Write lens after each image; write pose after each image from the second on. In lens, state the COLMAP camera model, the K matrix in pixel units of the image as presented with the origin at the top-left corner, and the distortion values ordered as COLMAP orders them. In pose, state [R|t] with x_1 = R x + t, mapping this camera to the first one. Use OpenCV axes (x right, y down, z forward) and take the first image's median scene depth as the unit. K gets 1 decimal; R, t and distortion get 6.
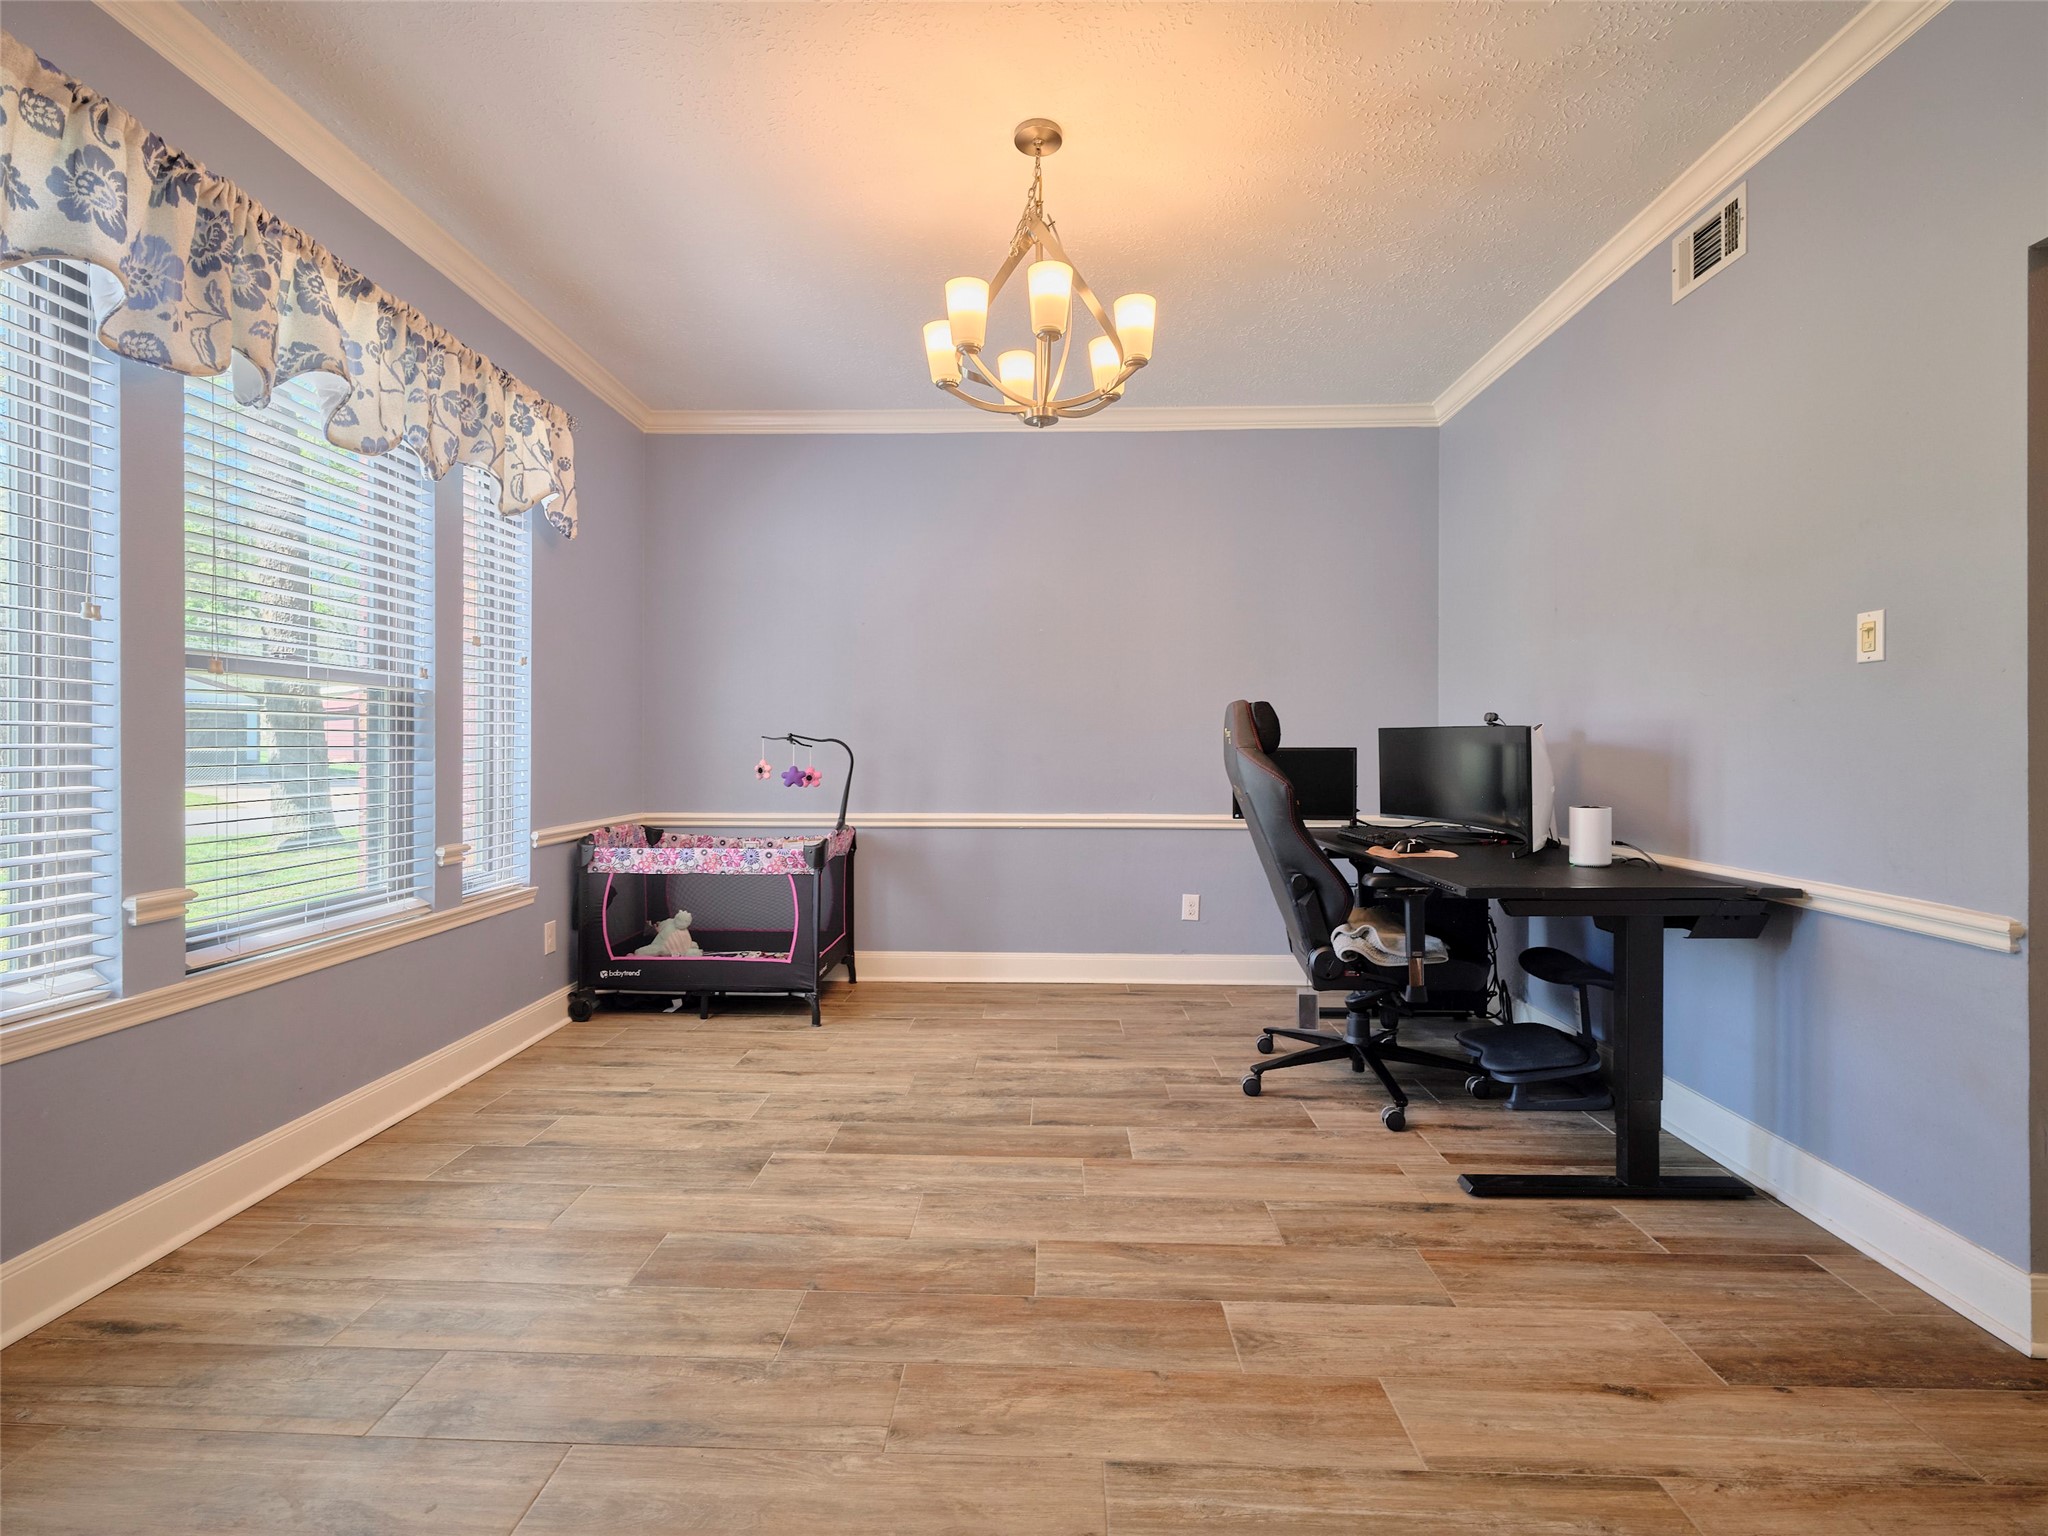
lens RADIAL K [[951.7, 0, 1022.5], [0, 951.7, 752.0], [0, 0, 1]] dist [-0.000929, 0.000094]
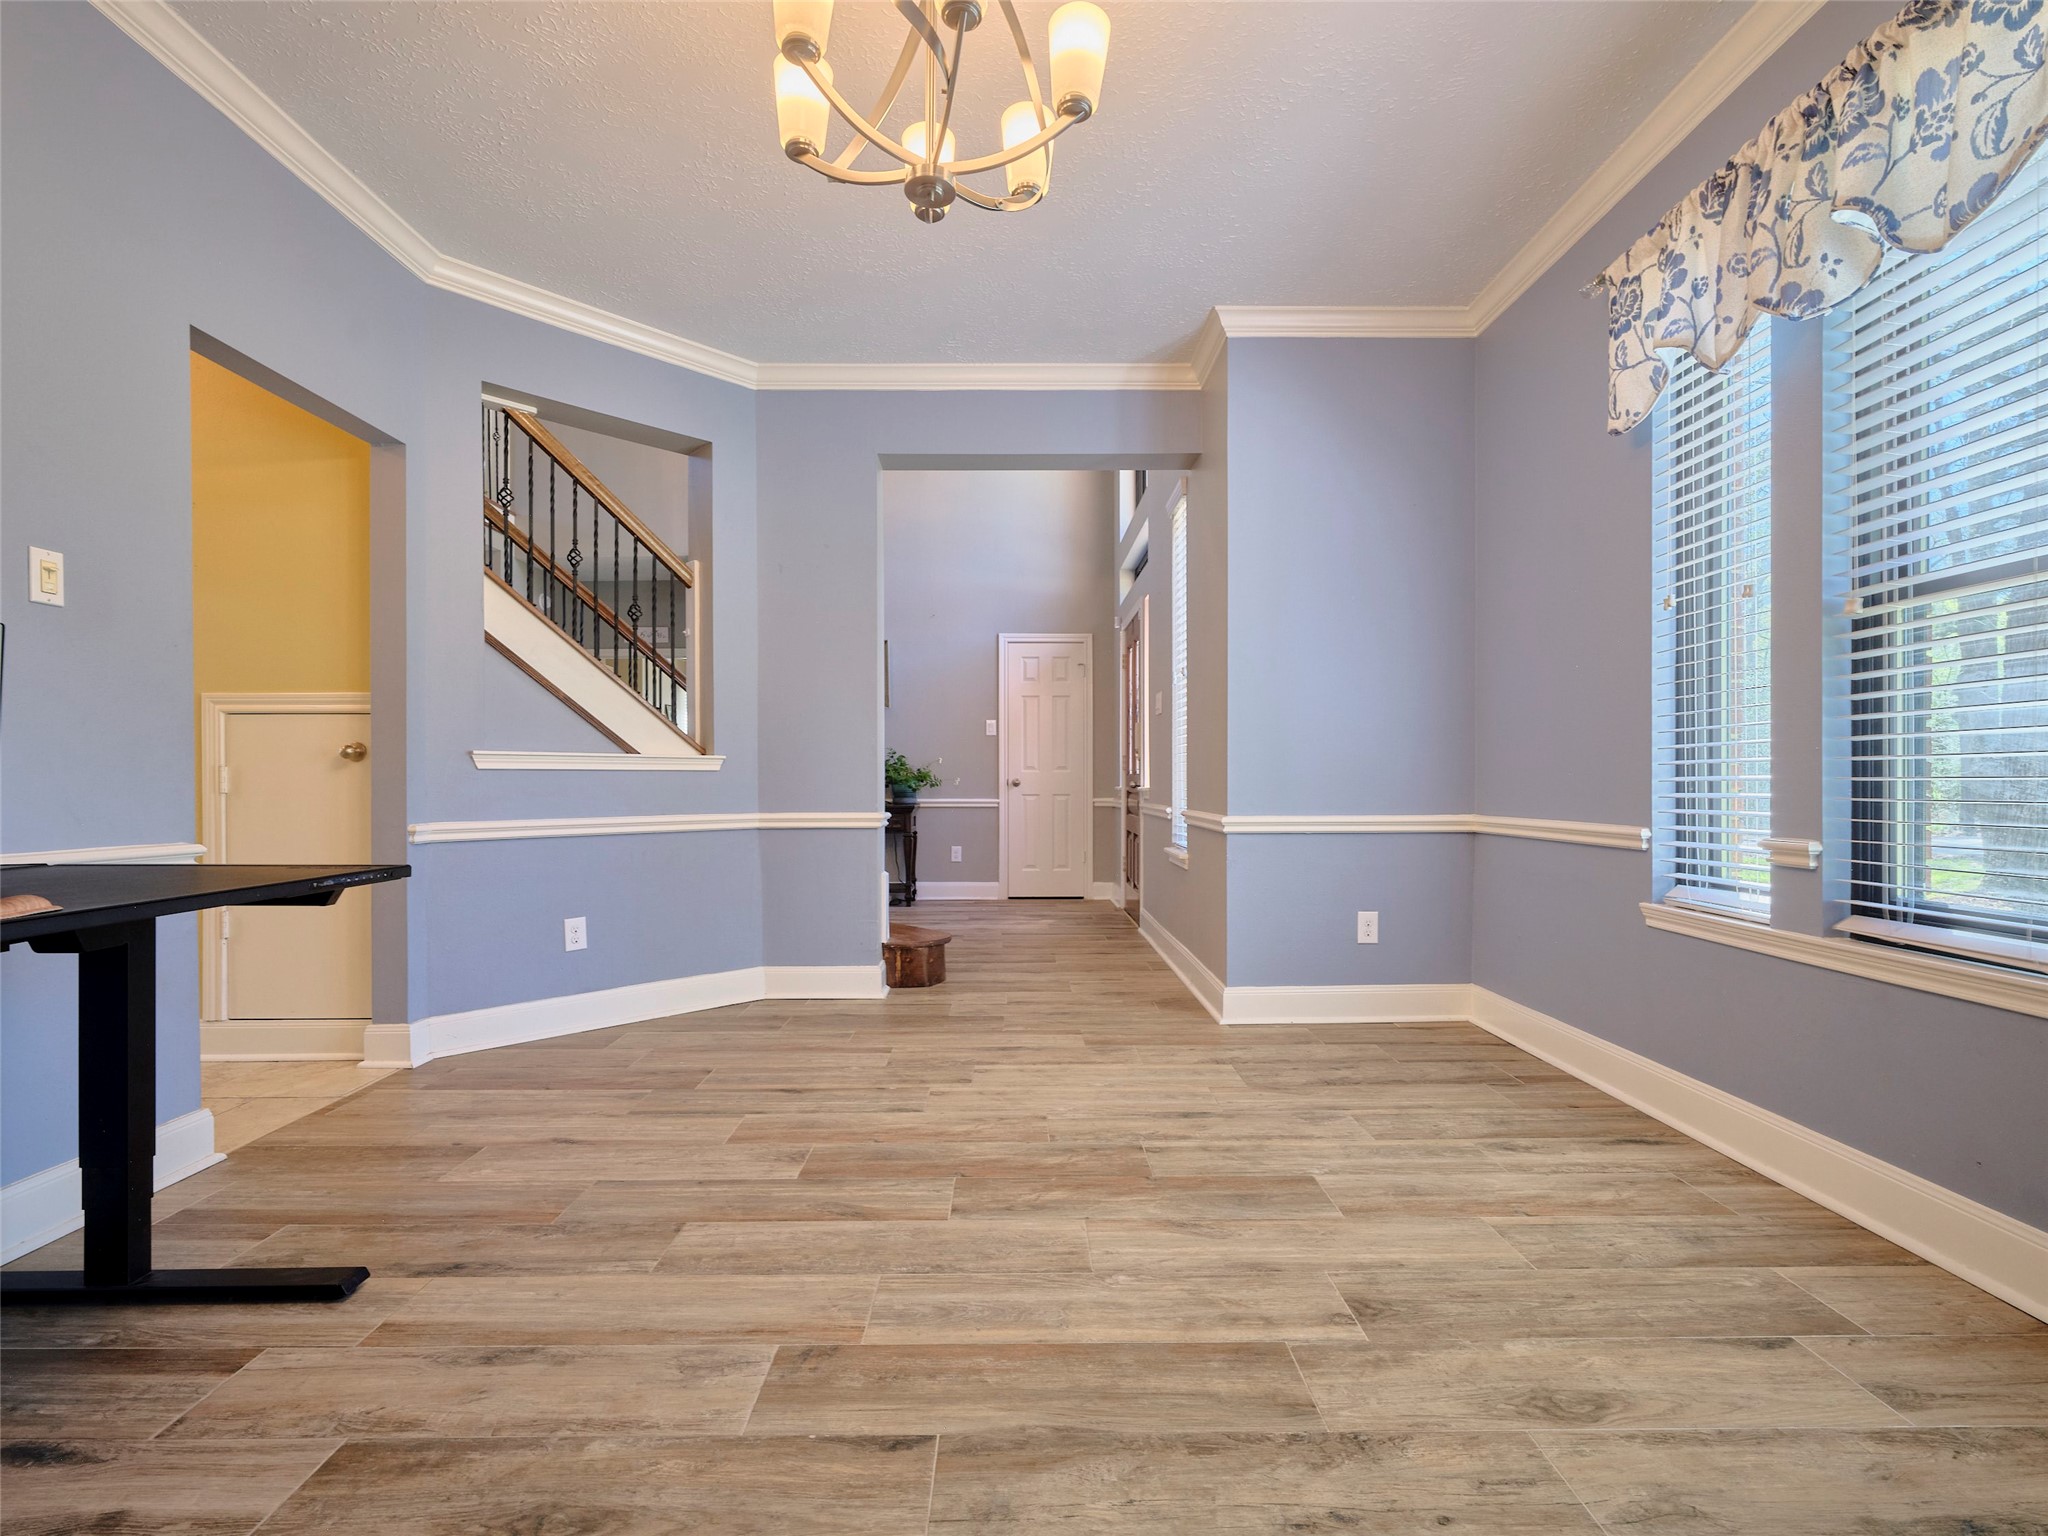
lens RADIAL K [[951.7, 0, 1022.5], [0, 951.7, 752.0], [0, 0, 1]] dist [-0.000929, 0.000094]
pose [[-0.999132, 0.000556, -0.041663, -0.017104], [0.001672, 0.999641, -0.026758, 0.069389], [0.041633, -0.026805, -0.998773, 1.811602]]
